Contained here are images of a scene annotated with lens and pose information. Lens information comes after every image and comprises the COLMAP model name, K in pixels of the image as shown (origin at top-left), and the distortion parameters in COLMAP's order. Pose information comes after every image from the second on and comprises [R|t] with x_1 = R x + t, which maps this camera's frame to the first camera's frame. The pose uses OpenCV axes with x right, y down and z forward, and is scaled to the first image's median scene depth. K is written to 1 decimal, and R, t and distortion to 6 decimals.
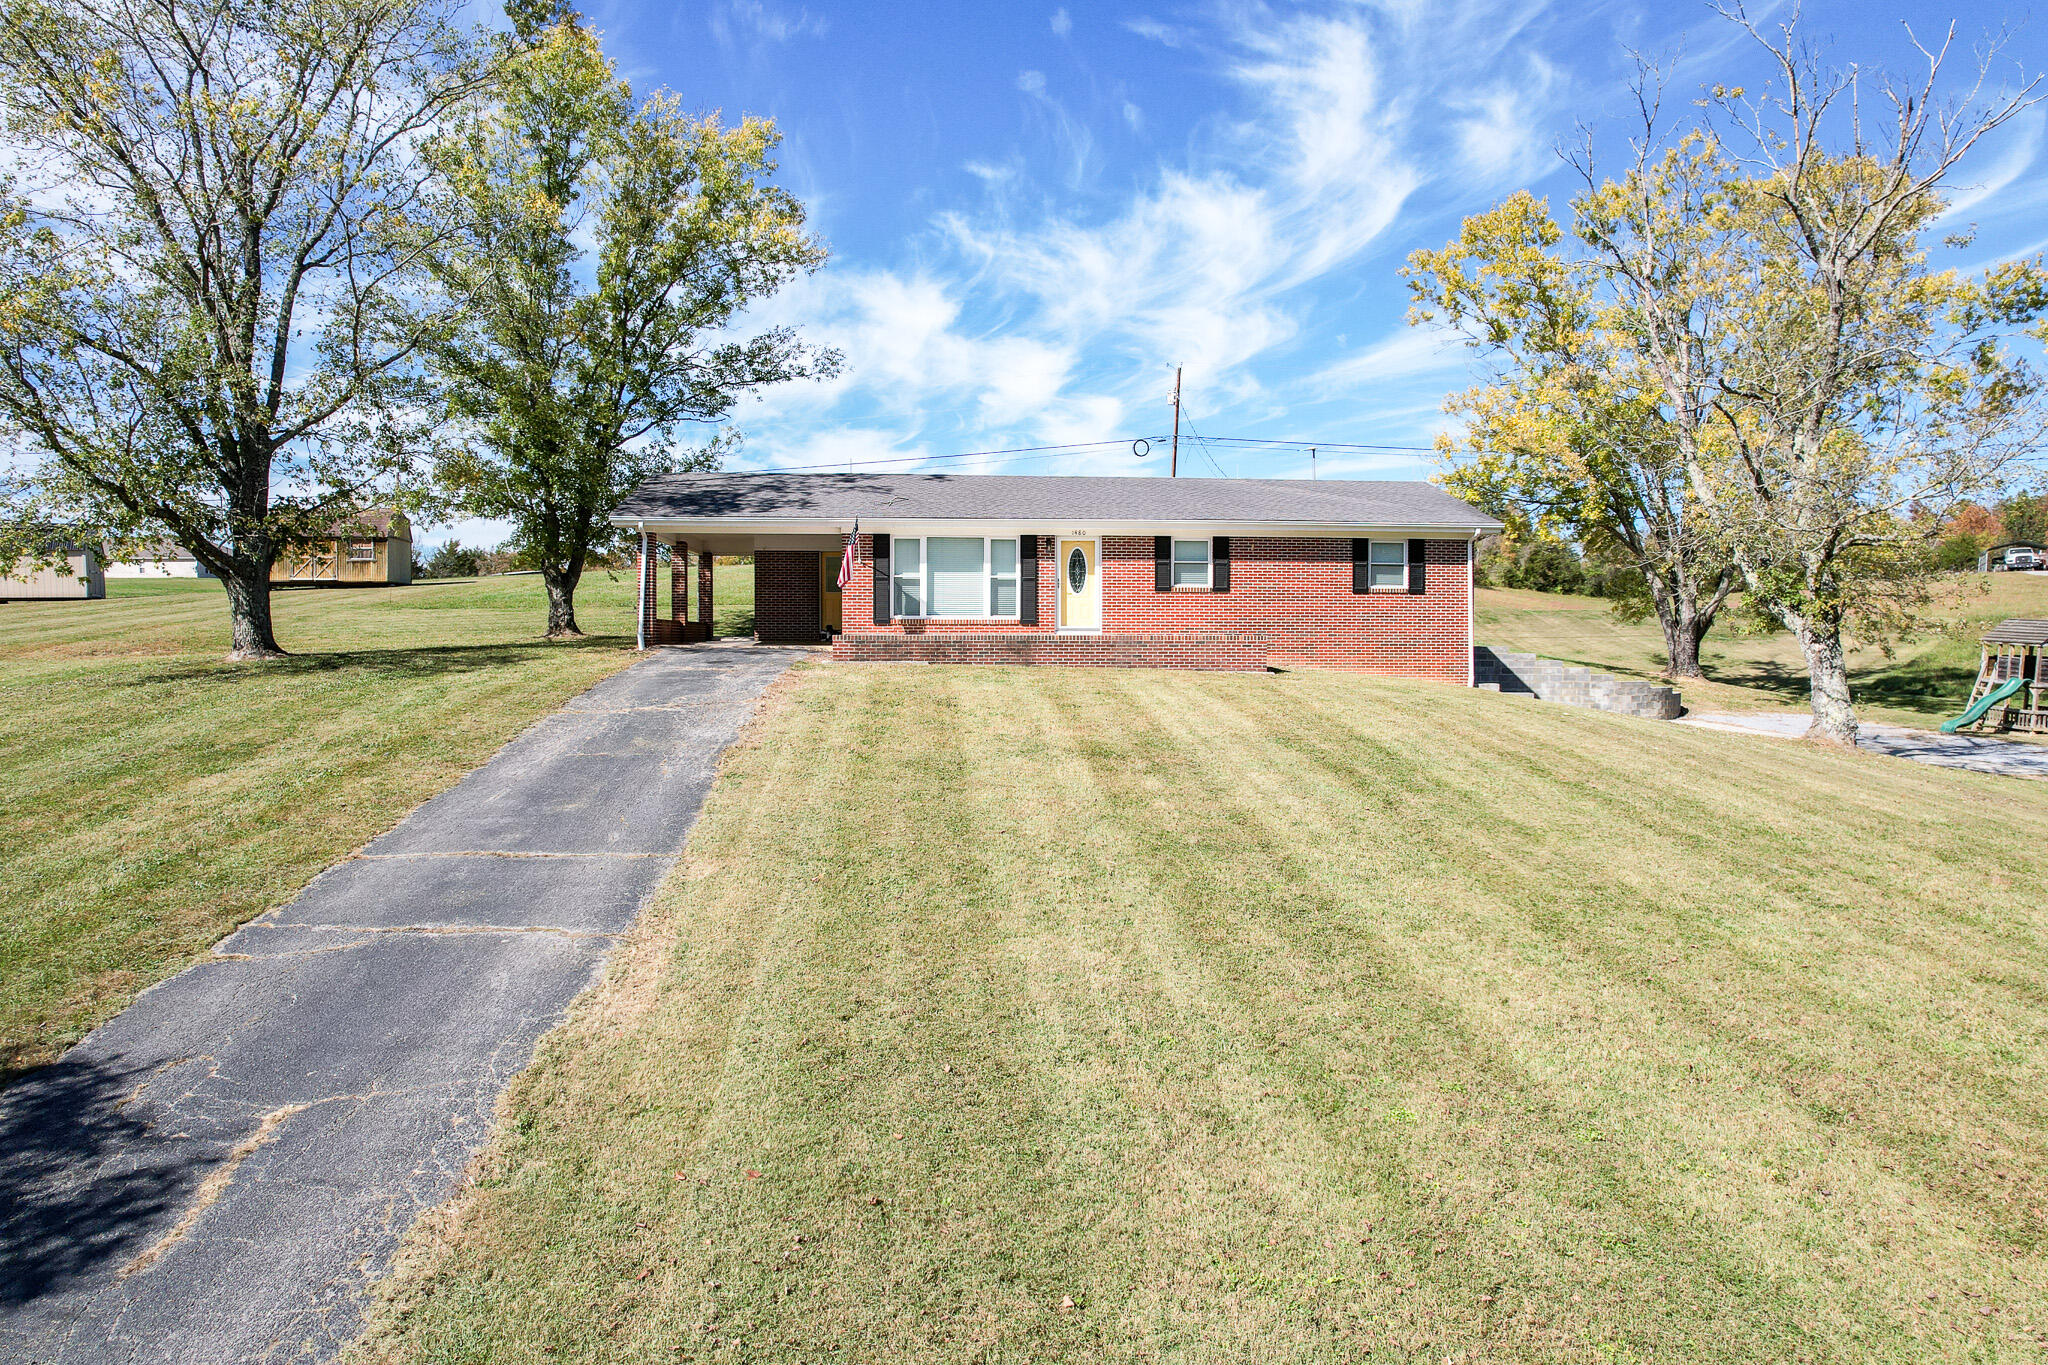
lens RADIAL K [[1558.1, 0, 1024.0], [0, 1558.1, 682.5], [0, 0, 1]] dist [-0.226788, -0.002143]
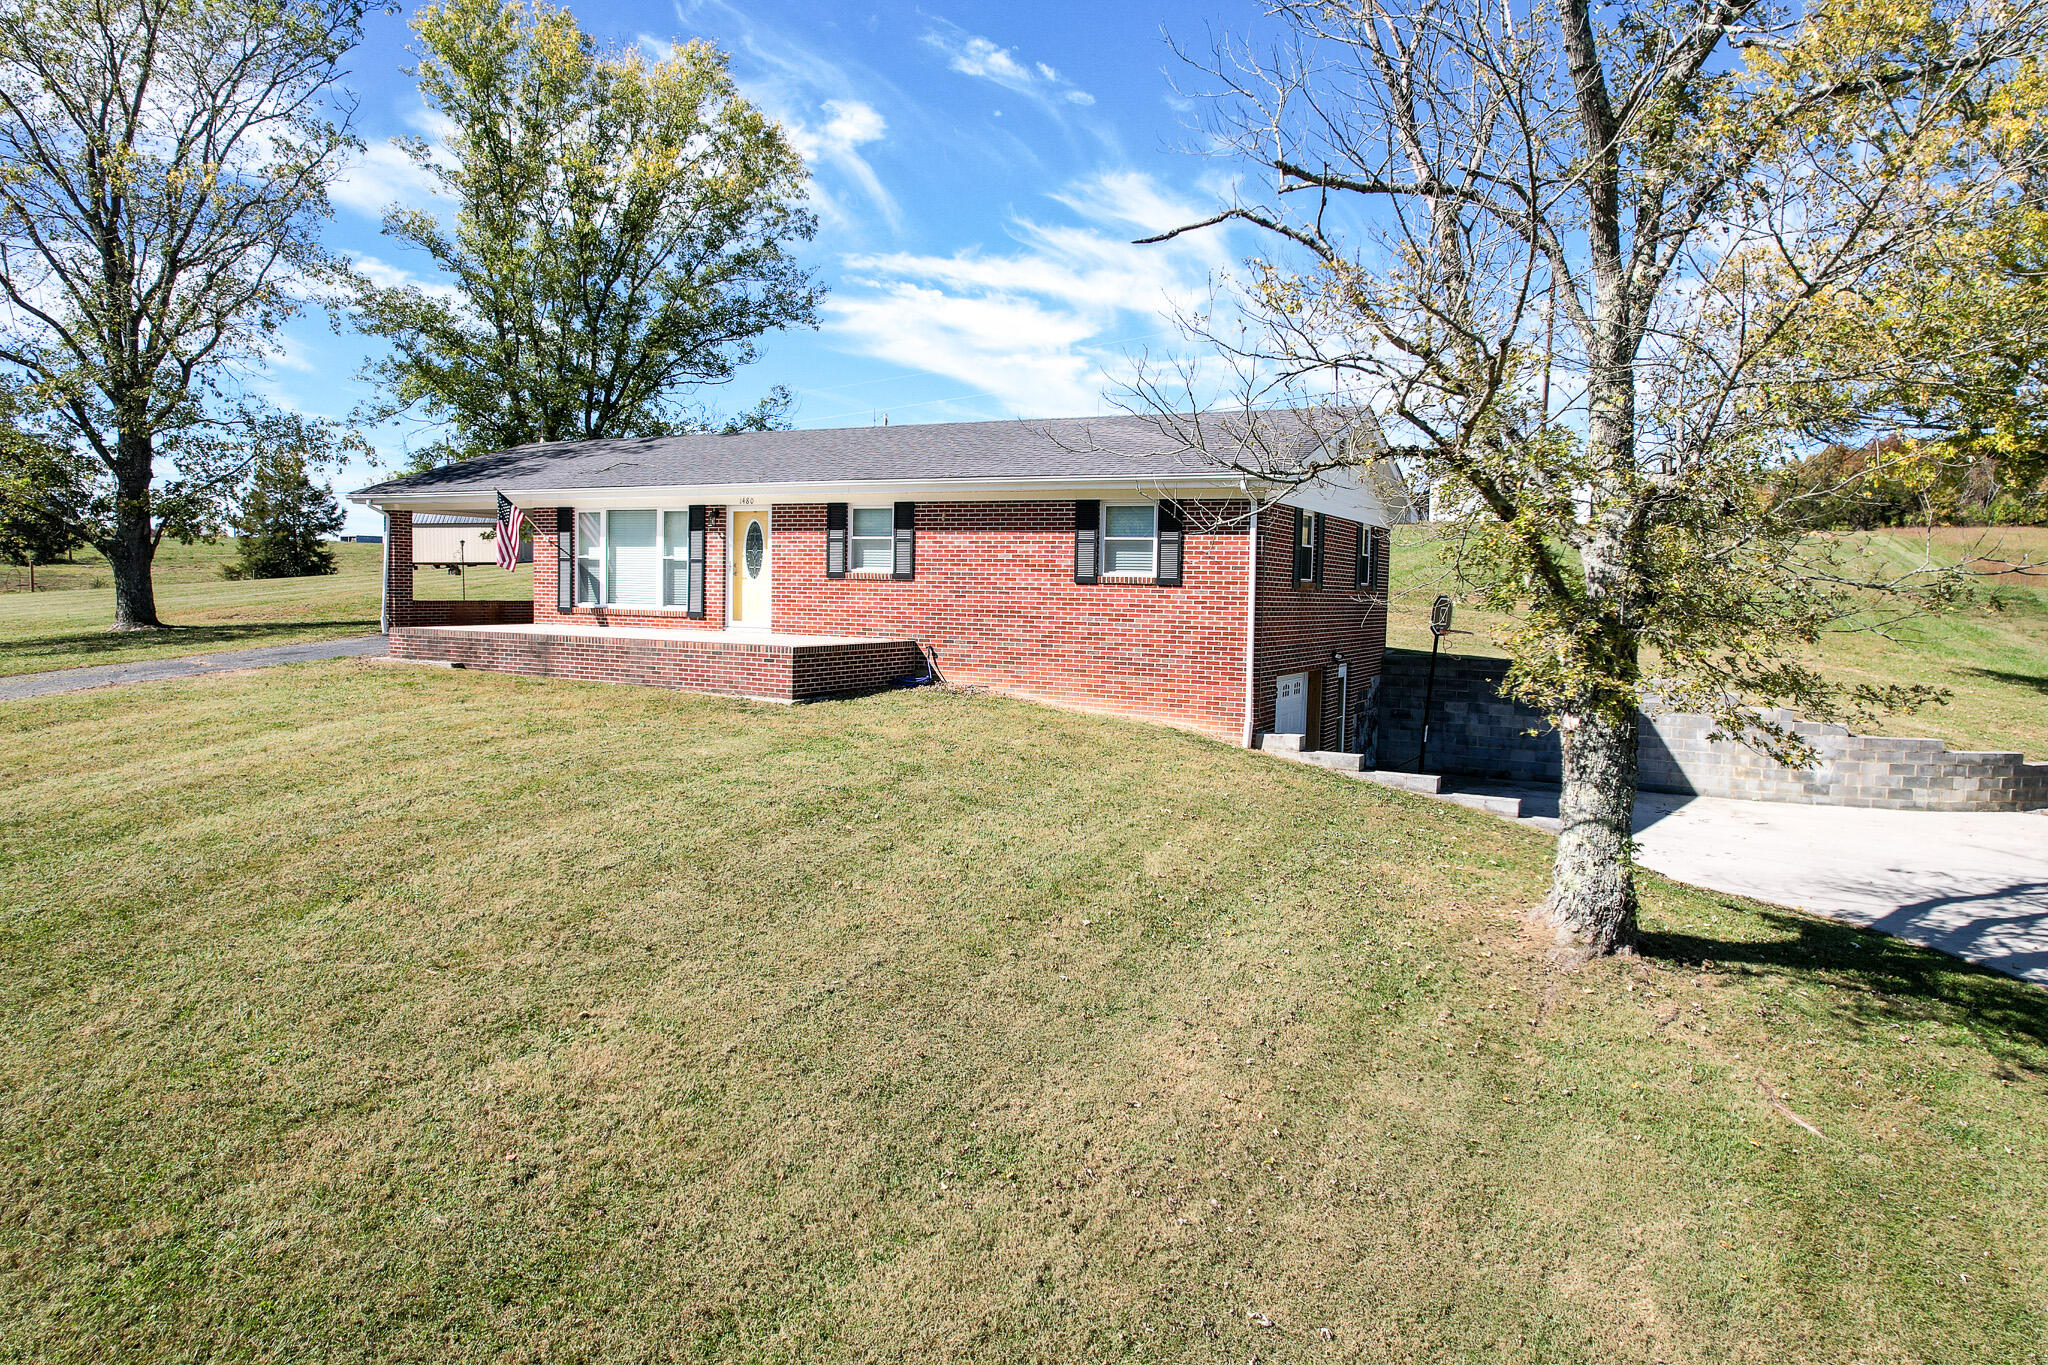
lens RADIAL K [[1558.1, 0, 1024.0], [0, 1558.1, 682.5], [0, 0, 1]] dist [-0.226788, -0.002143]
pose [[0.835740, 0.053468, -0.546516, 0.566553], [-0.043873, 0.998568, 0.030604, -0.035406], [0.547370, -0.001600, 0.836889, 0.436542]]
